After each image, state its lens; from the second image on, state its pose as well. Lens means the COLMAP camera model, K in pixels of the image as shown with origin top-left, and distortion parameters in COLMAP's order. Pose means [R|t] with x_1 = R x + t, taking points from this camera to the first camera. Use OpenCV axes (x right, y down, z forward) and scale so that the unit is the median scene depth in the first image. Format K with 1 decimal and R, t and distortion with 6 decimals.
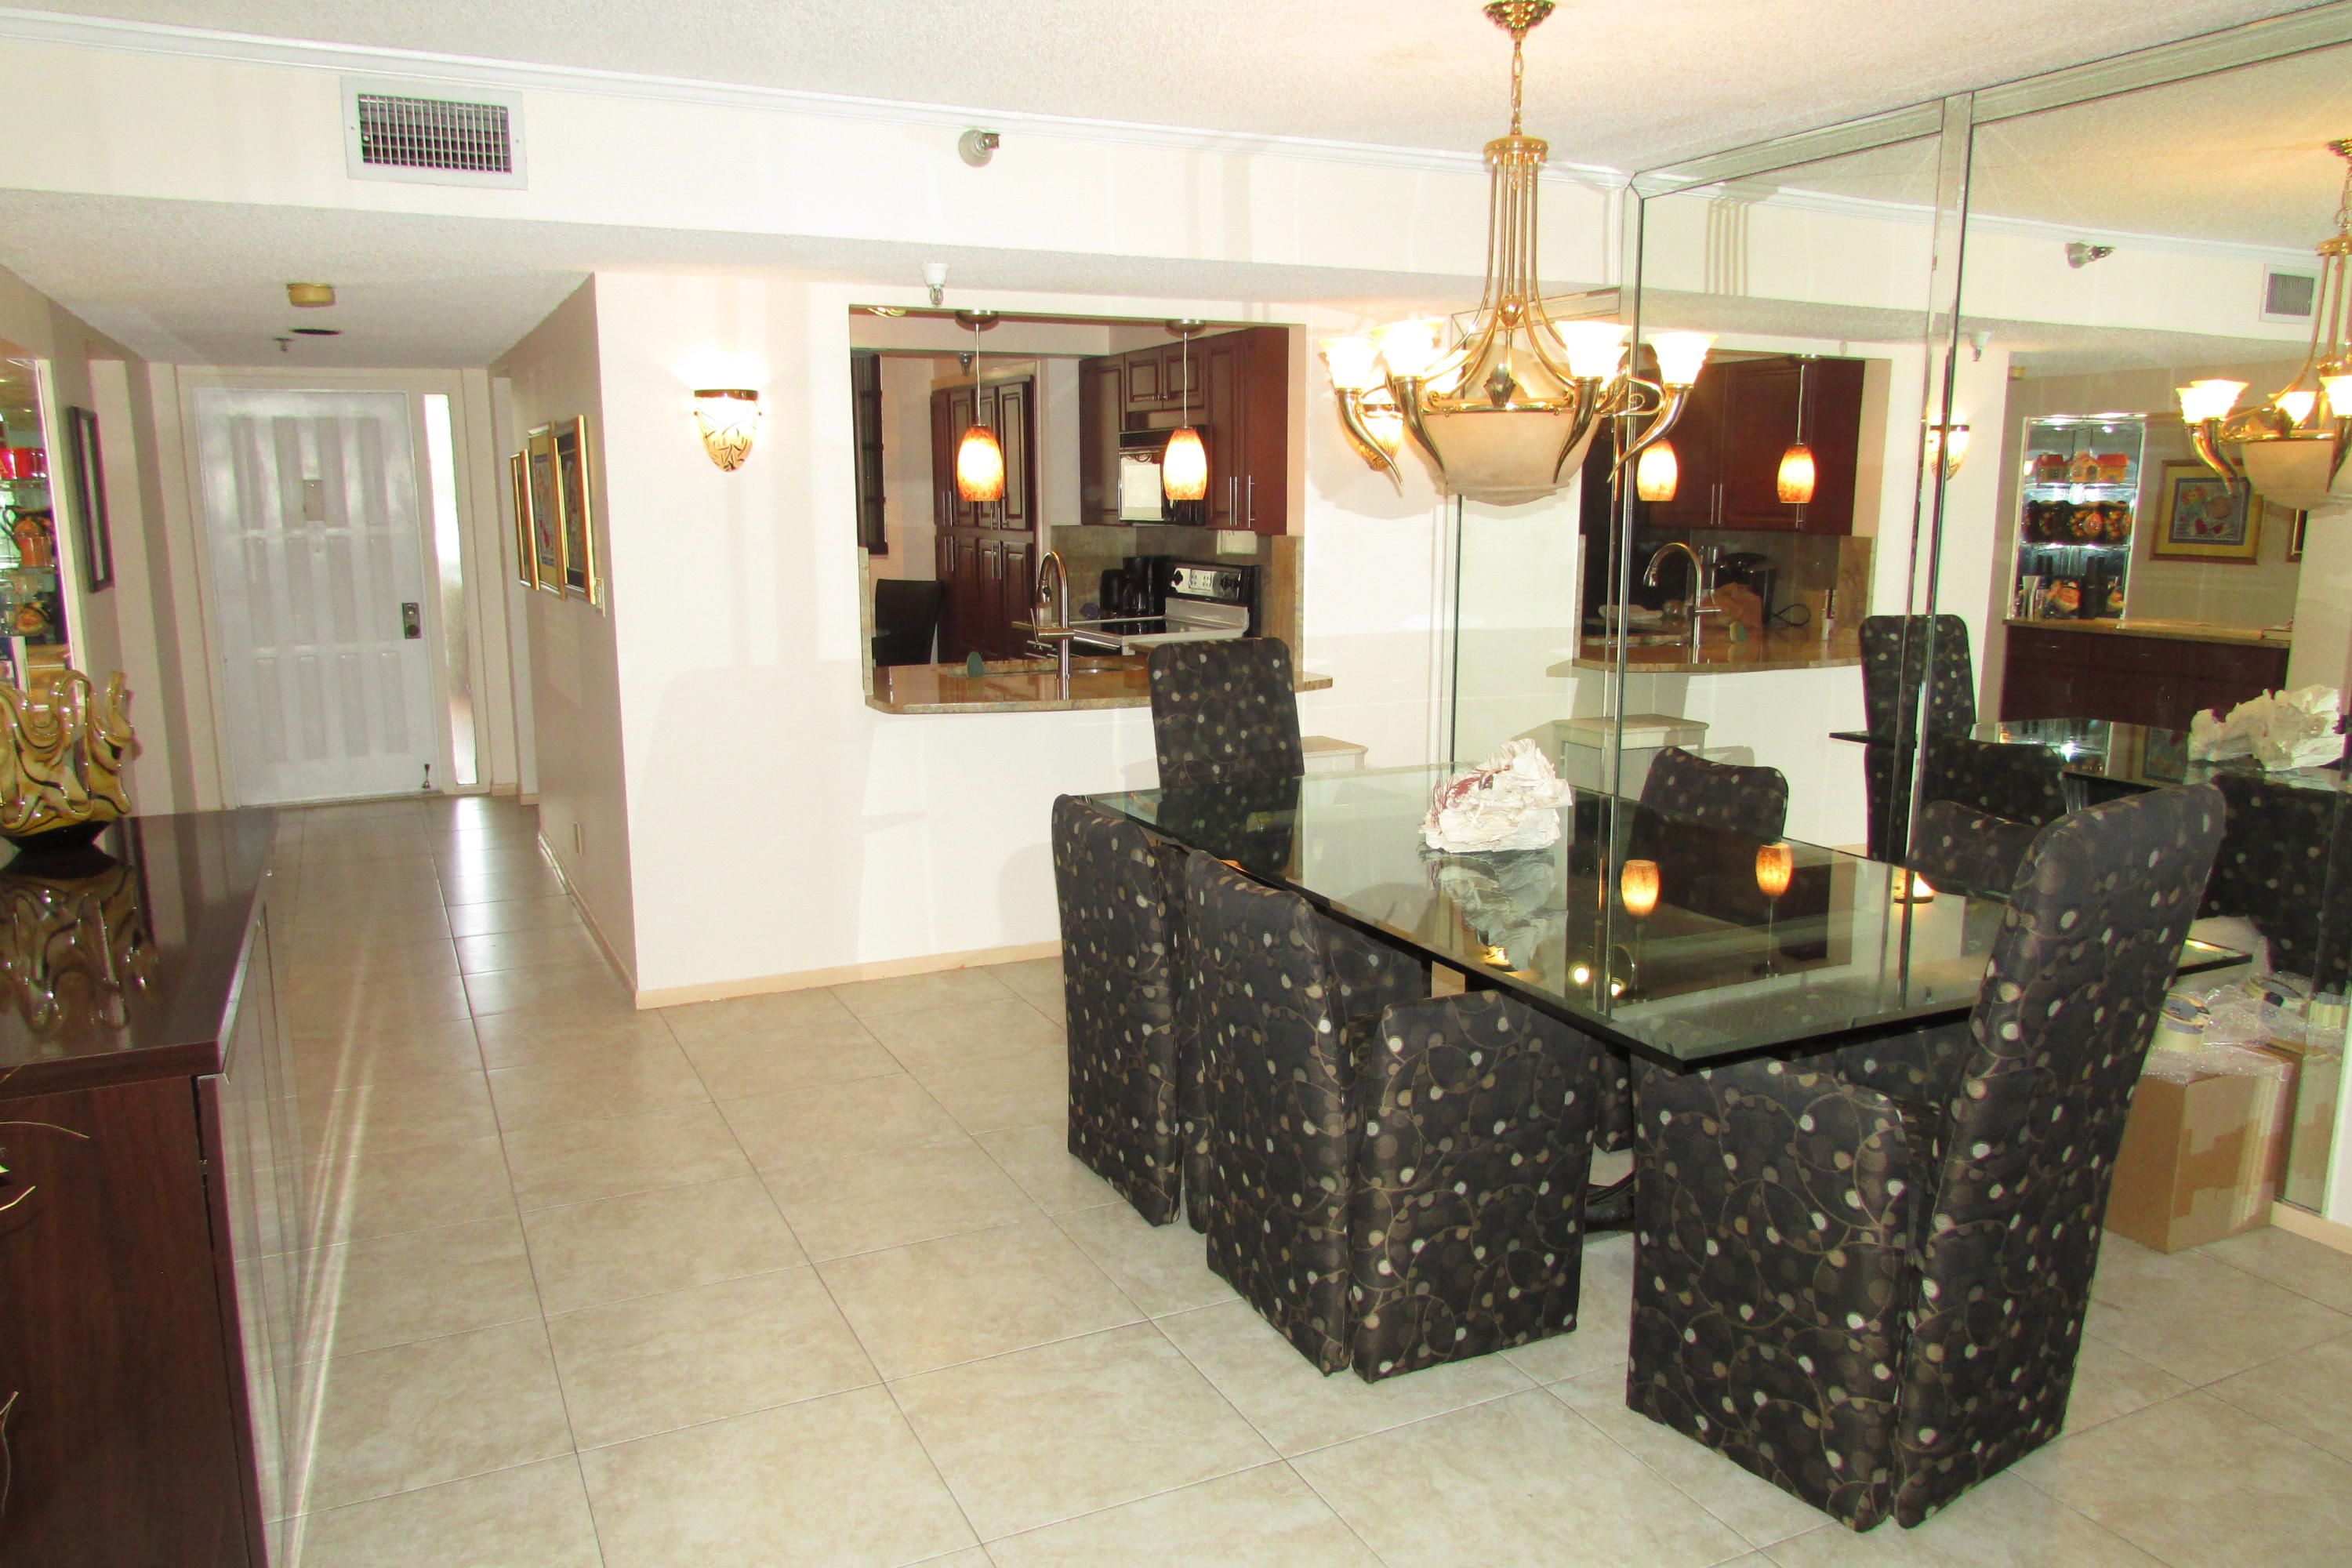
lens RADIAL K [[1658.2, 0, 1176.0], [0, 1658.2, 784.0], [0, 0, 1]] dist [-0.013353, 0.000953]
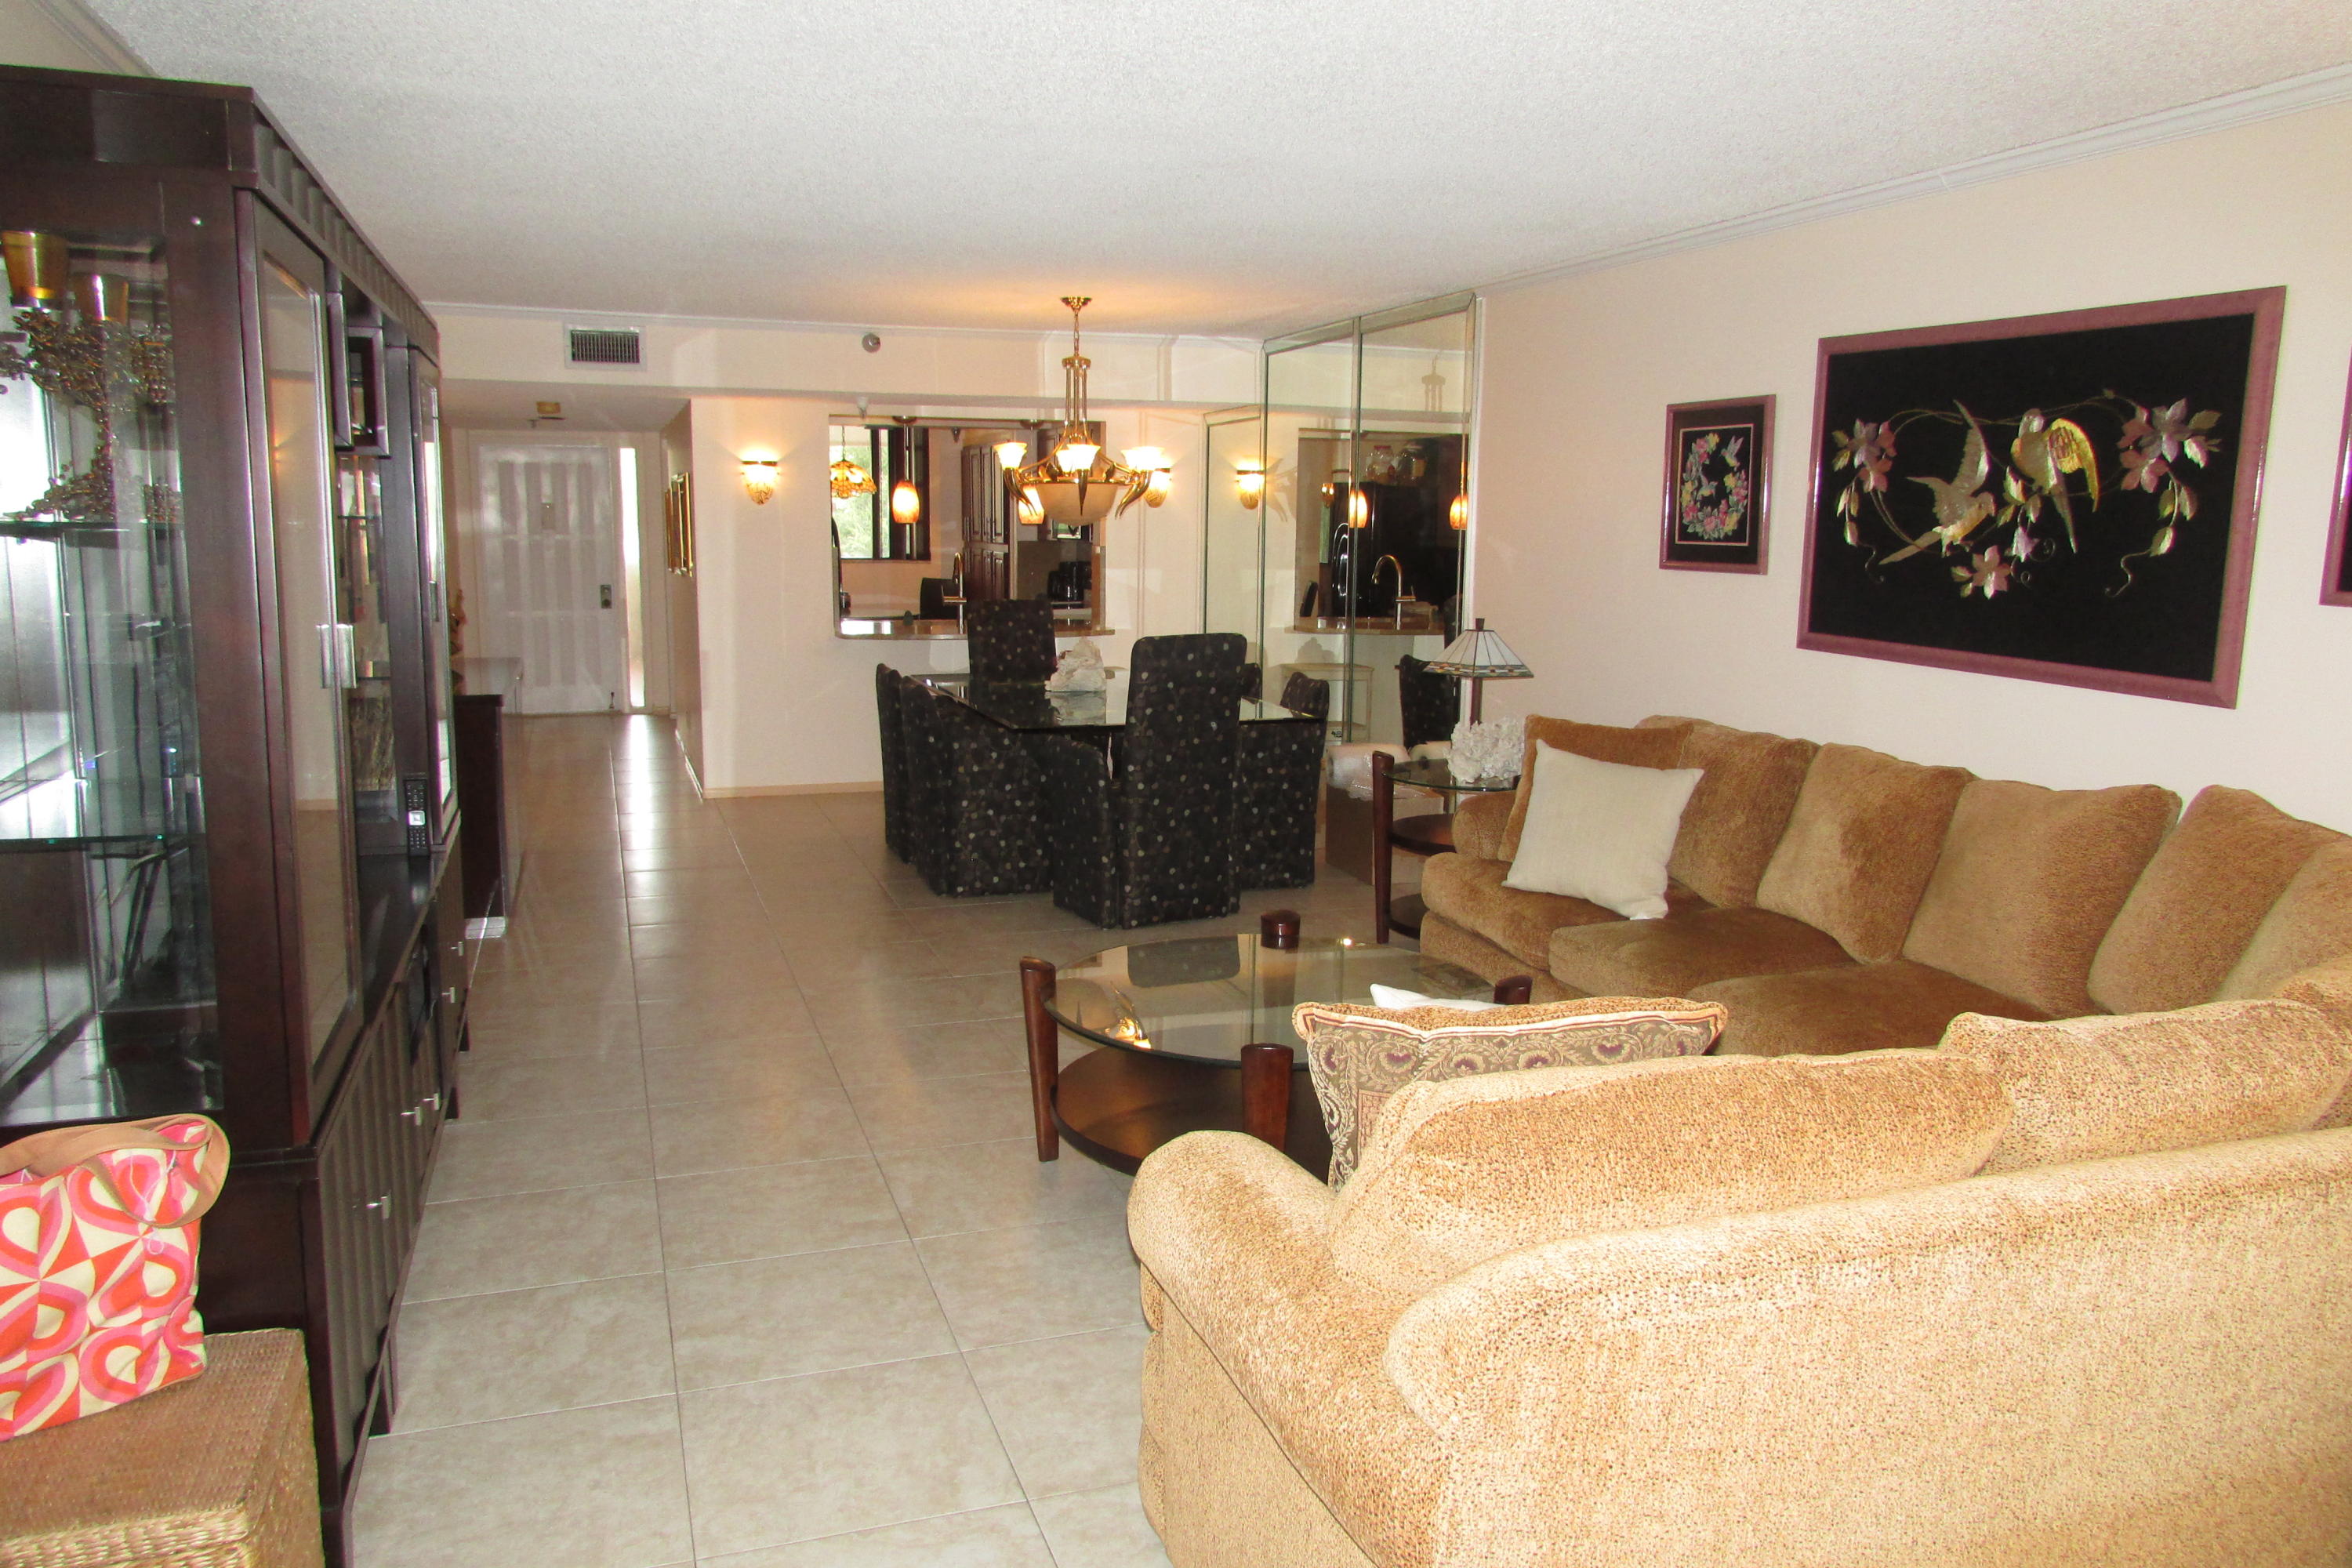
lens RADIAL K [[1658.2, 0, 1176.0], [0, 1658.2, 784.0], [0, 0, 1]] dist [-0.013353, 0.000953]
pose [[0.992774, 0.033303, -0.115283, 0.244325], [-0.035257, 0.999266, -0.014955, 0.079279], [0.114700, 0.018912, 0.993220, -0.458338]]
